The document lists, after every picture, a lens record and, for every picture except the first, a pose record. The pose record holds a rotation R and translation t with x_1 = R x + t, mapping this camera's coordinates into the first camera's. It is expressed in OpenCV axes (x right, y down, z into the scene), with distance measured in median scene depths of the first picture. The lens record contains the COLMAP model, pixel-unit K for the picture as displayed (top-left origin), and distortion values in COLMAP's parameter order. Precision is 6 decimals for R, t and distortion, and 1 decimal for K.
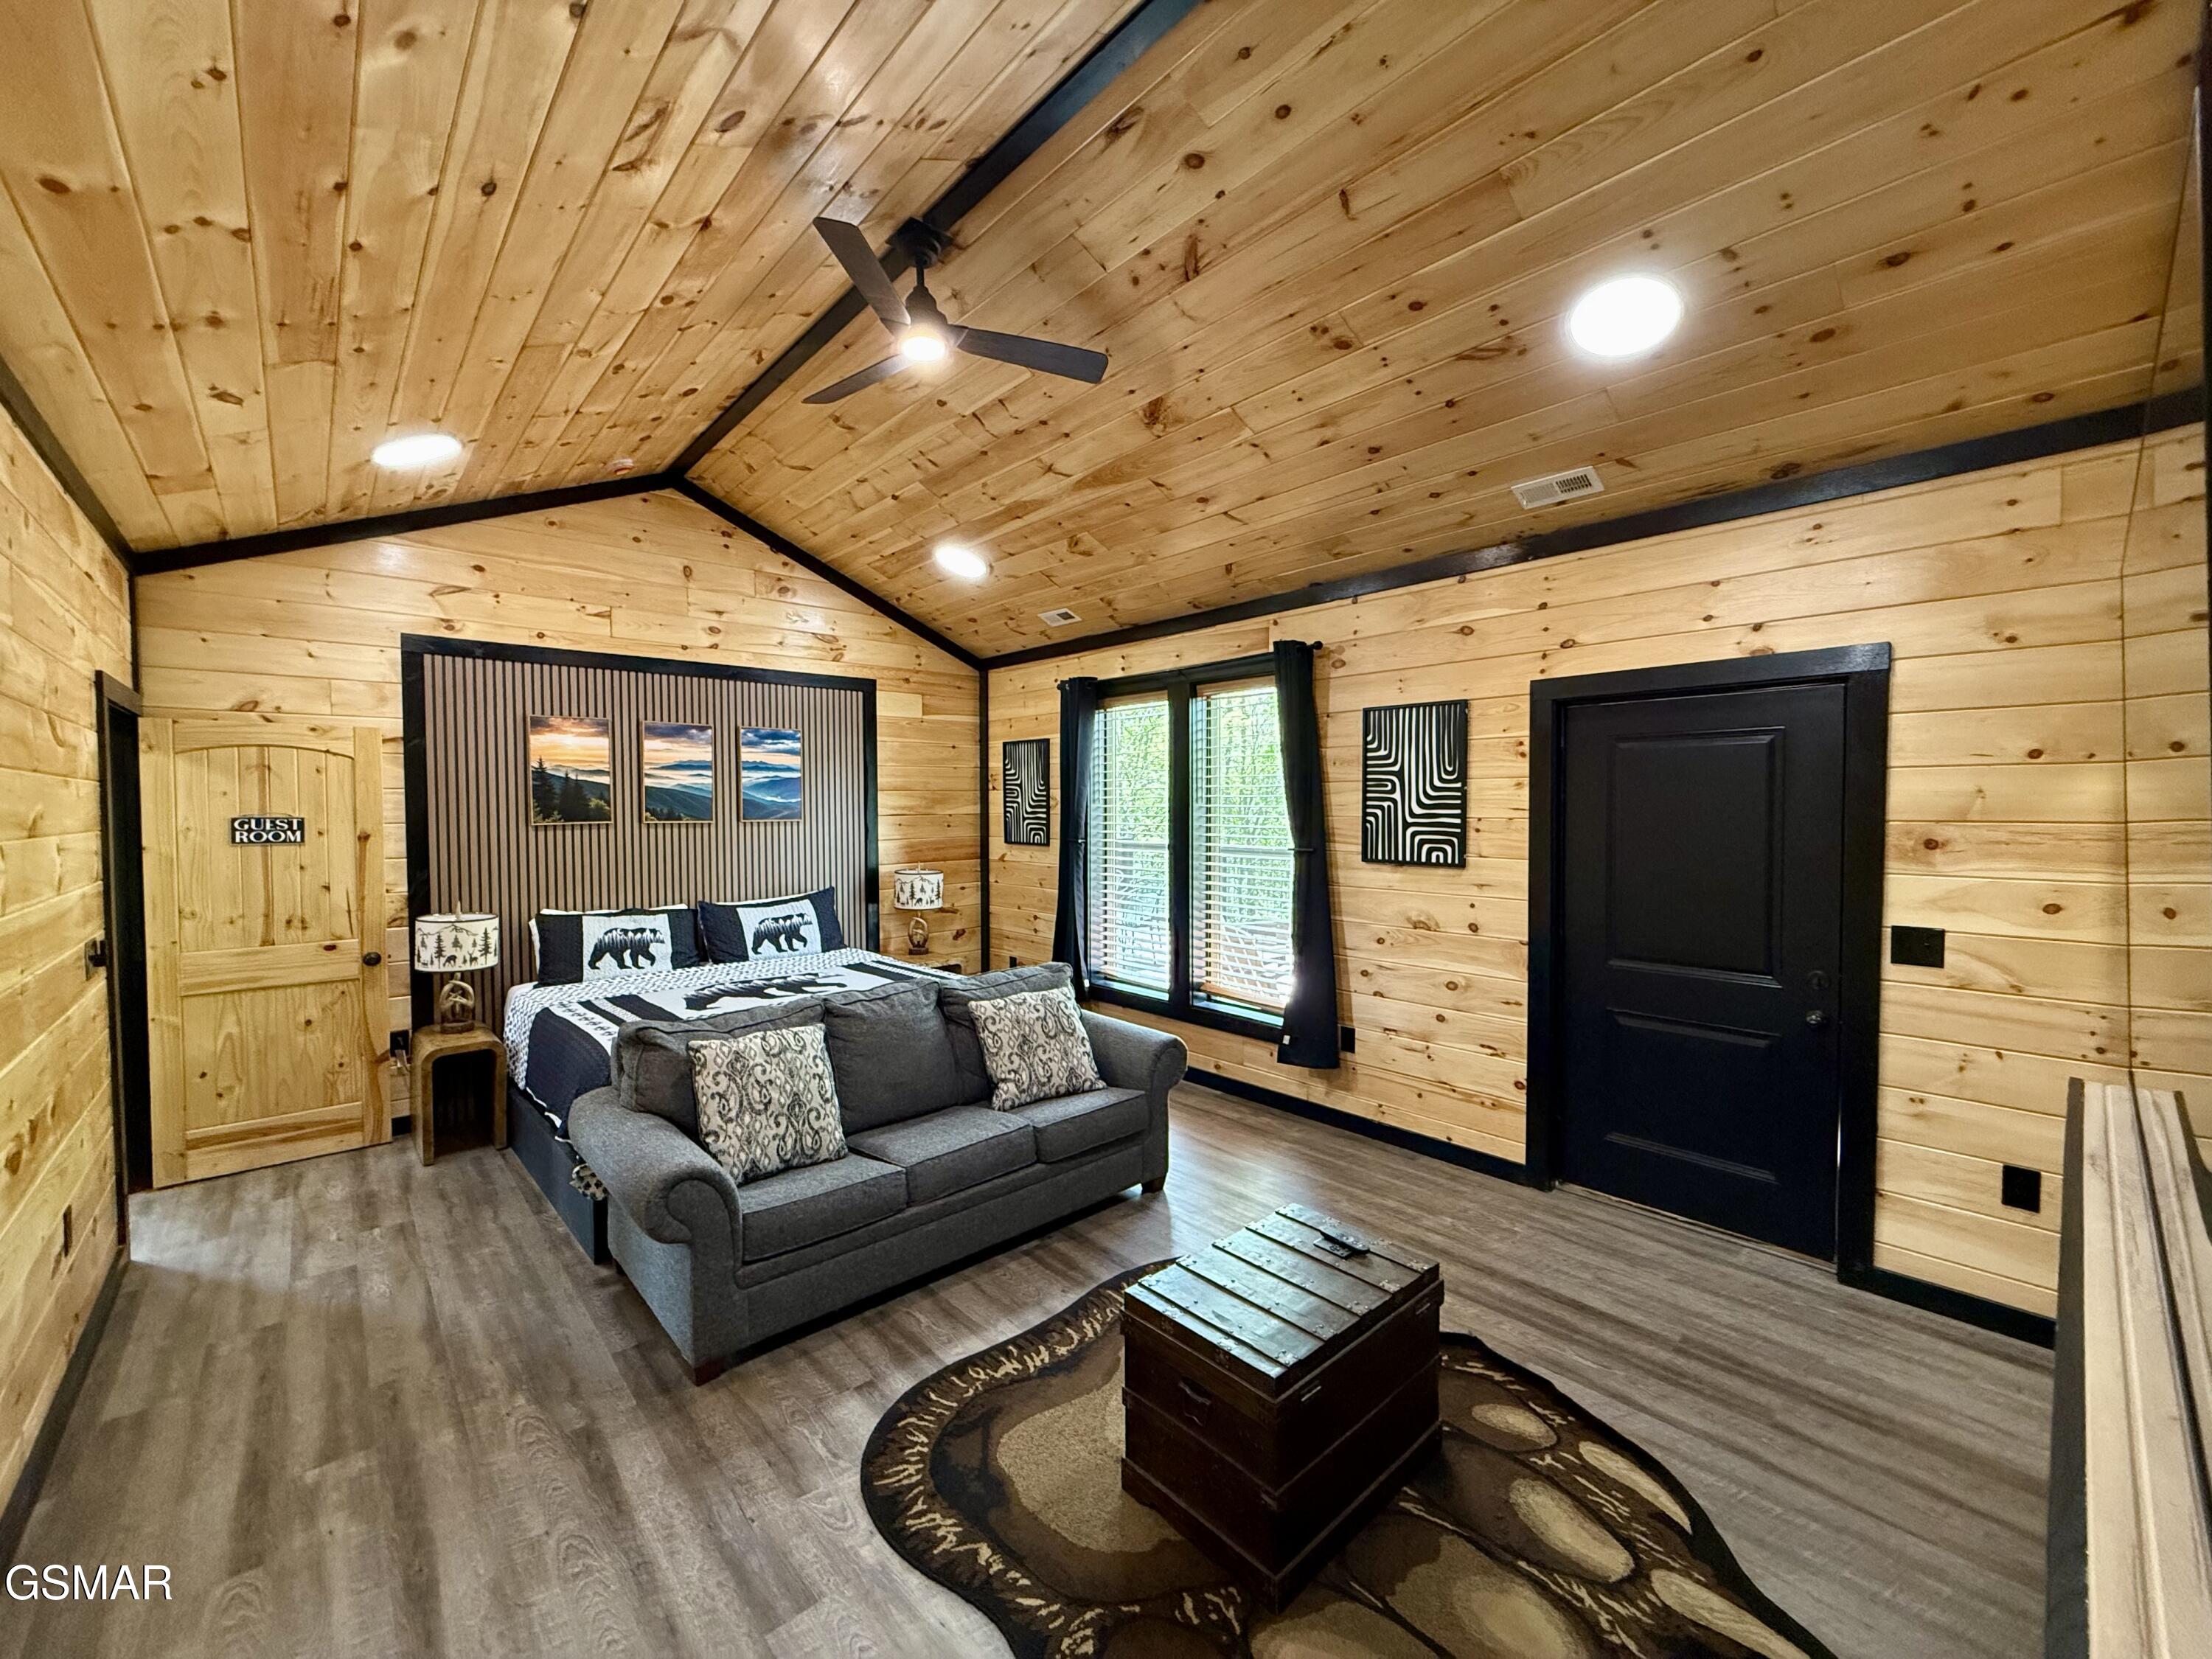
lens RADIAL K [[881.3, 0, 1100.5], [0, 881.3, 828.9], [0, 0, 1]] dist [-0.001444, 0.000767]
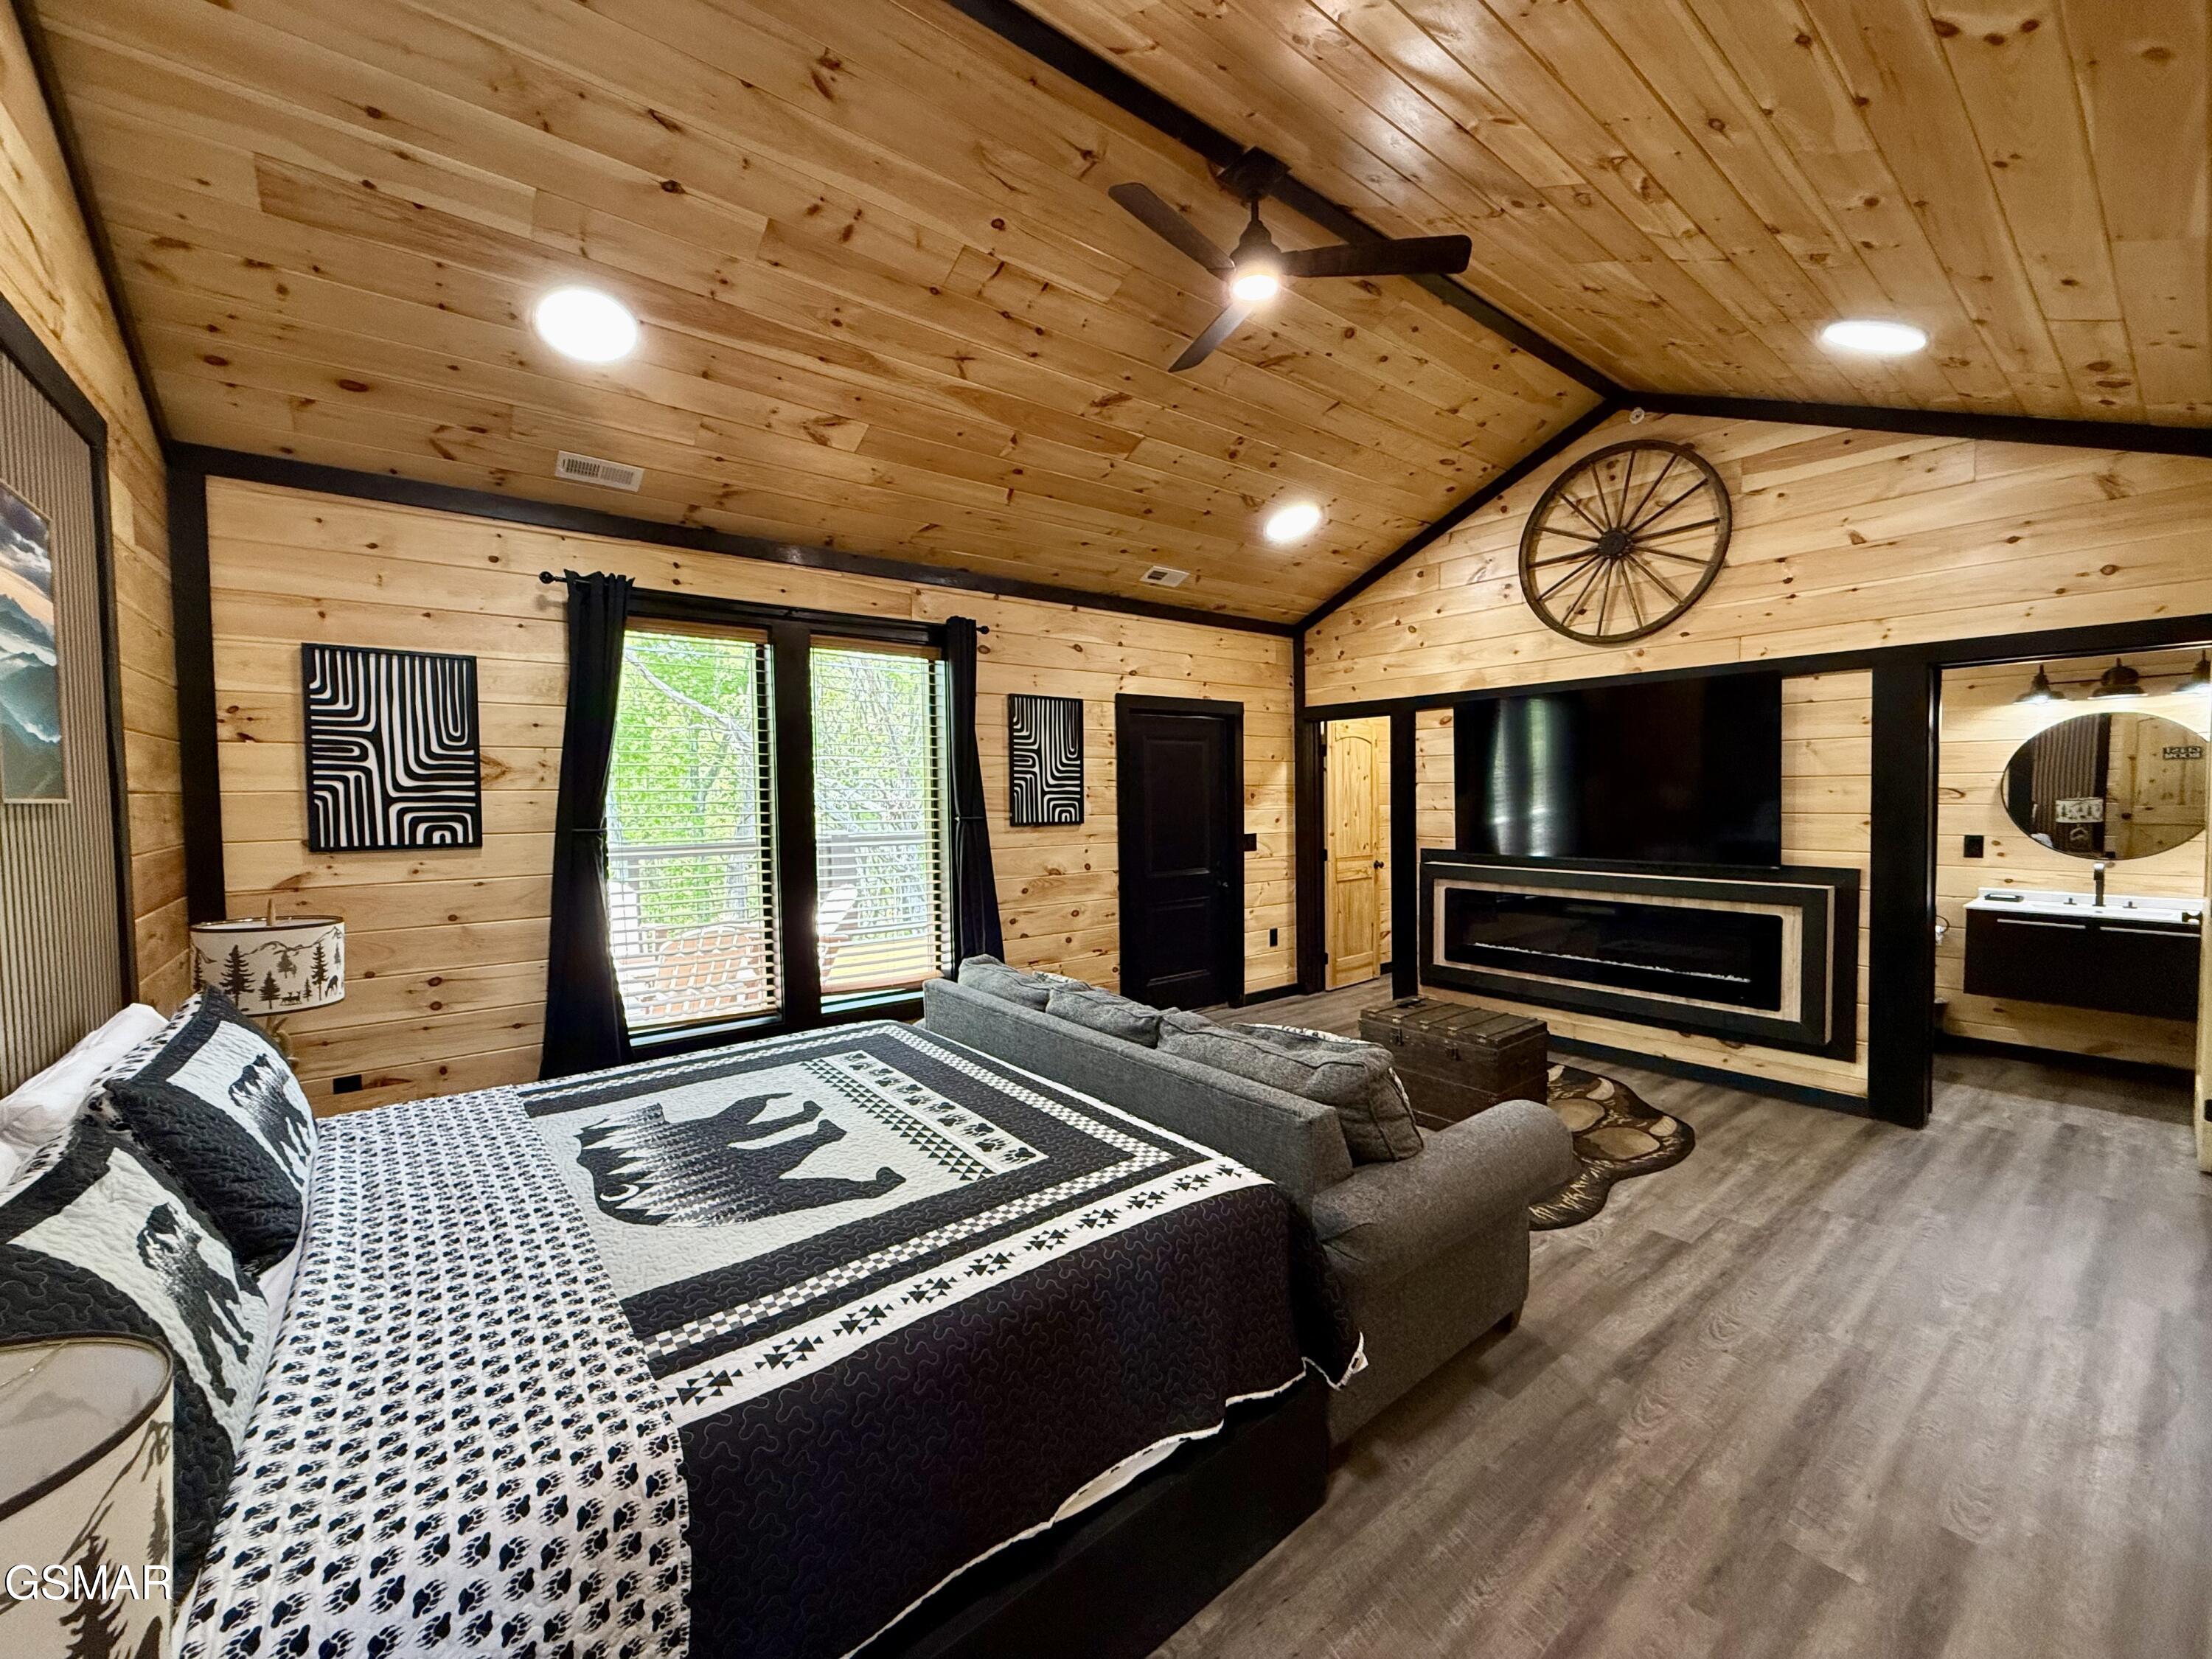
lens RADIAL K [[881.3, 0, 1100.5], [0, 881.3, 828.9], [0, 0, 1]] dist [-0.001444, 0.000767]
pose [[0.064411, -0.040001, 0.997121, -0.902679], [0.036815, 0.998611, 0.037683, 0.001921], [-0.997244, 0.034282, 0.065794, 0.849428]]
